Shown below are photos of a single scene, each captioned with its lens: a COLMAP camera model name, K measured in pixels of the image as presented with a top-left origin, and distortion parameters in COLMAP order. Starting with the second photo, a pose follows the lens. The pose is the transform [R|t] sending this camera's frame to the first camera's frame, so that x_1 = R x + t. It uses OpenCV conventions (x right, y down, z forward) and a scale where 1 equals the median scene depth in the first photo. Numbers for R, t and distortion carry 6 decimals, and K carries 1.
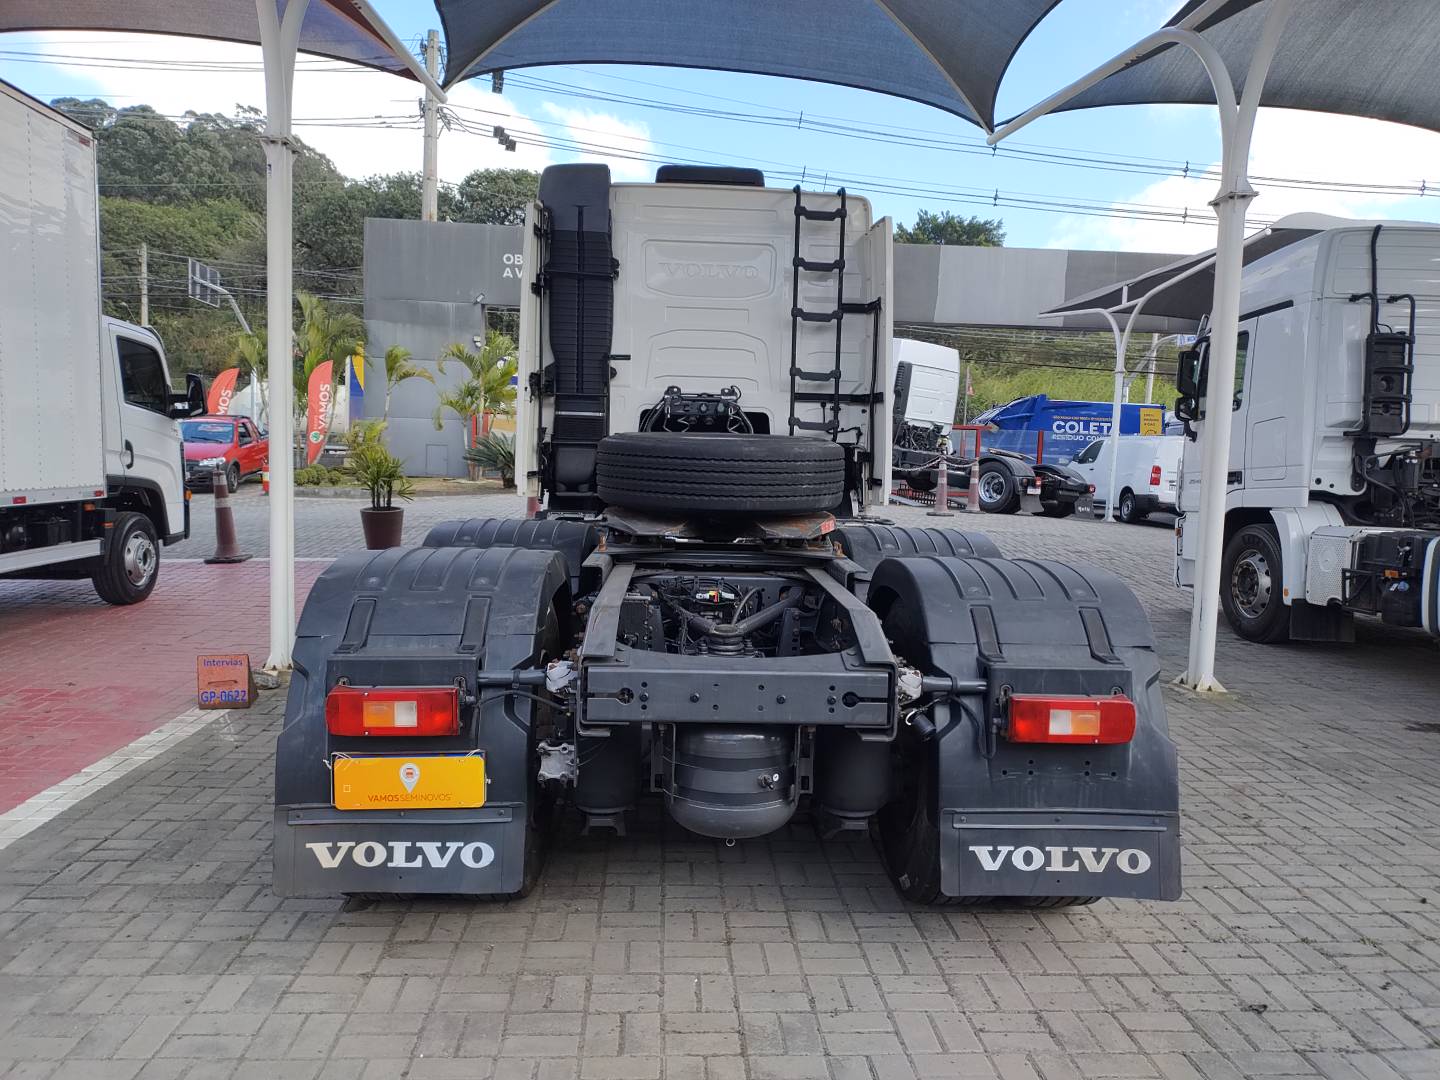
lens RADIAL K [[1046.6, 0, 732.3], [0, 1046.6, 548.5], [0, 0, 1]] dist [0.050045, -0.052404]
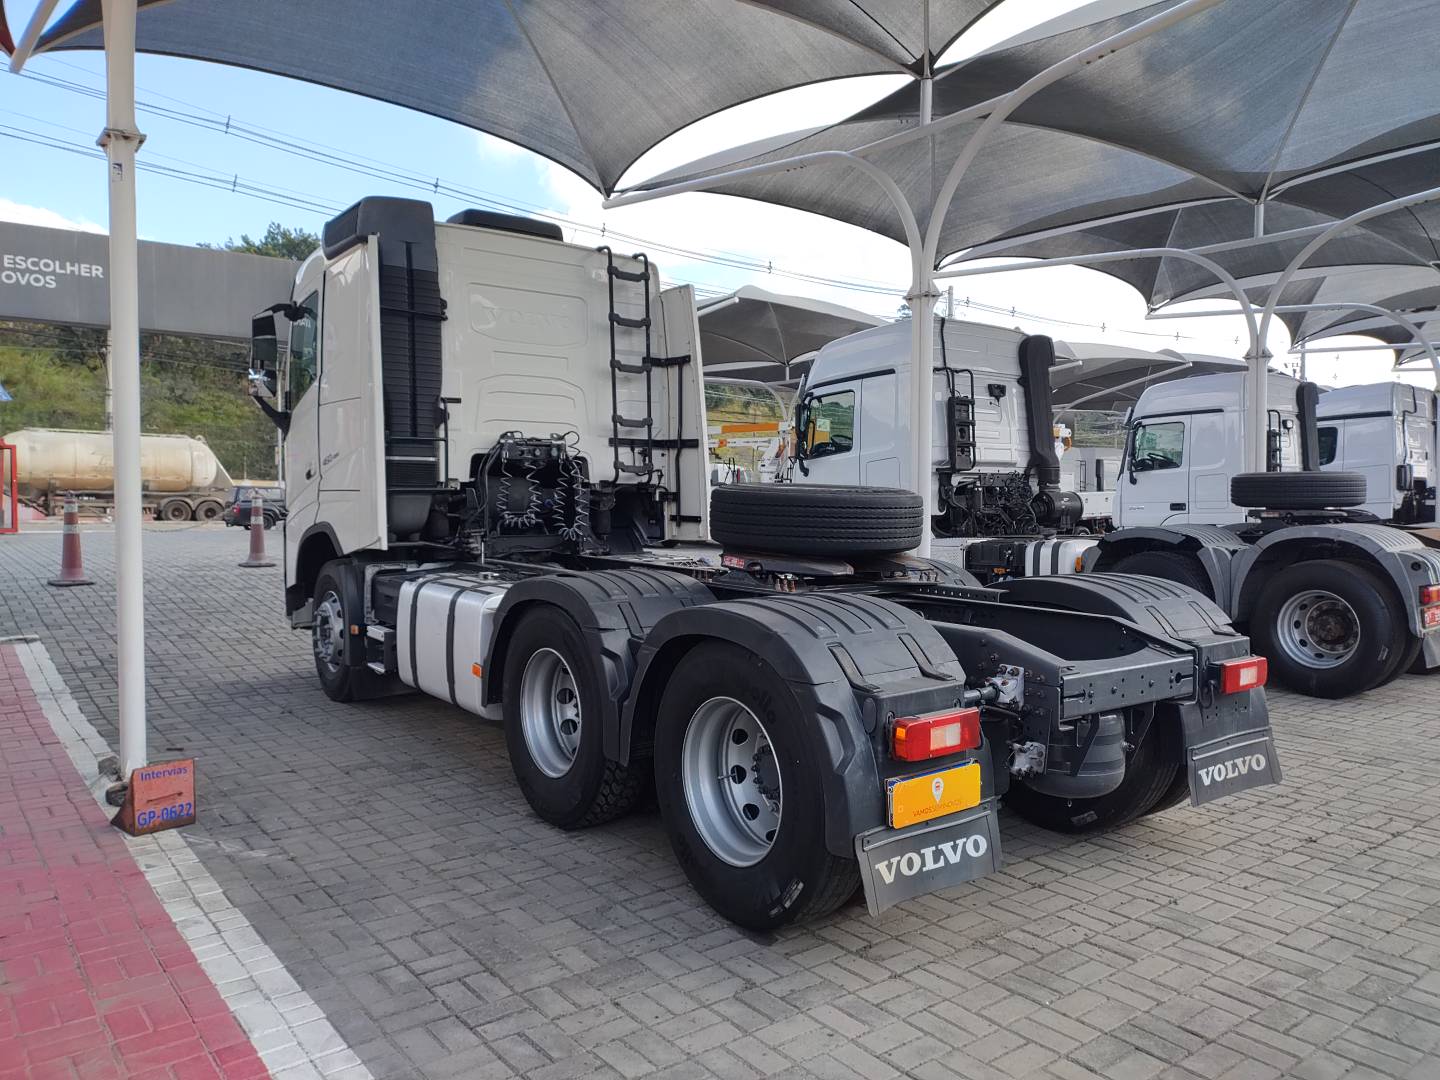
lens RADIAL K [[1040.9, 0, 739.4], [0, 1040.9, 536.4], [0, 0, 1]] dist [0.077374, -0.102584]
pose [[0.824133, -0.047606, 0.564392, -0.457409], [0.067851, 0.997584, -0.014932, -0.025329], [-0.562317, 0.050600, 0.825372, 0.057791]]
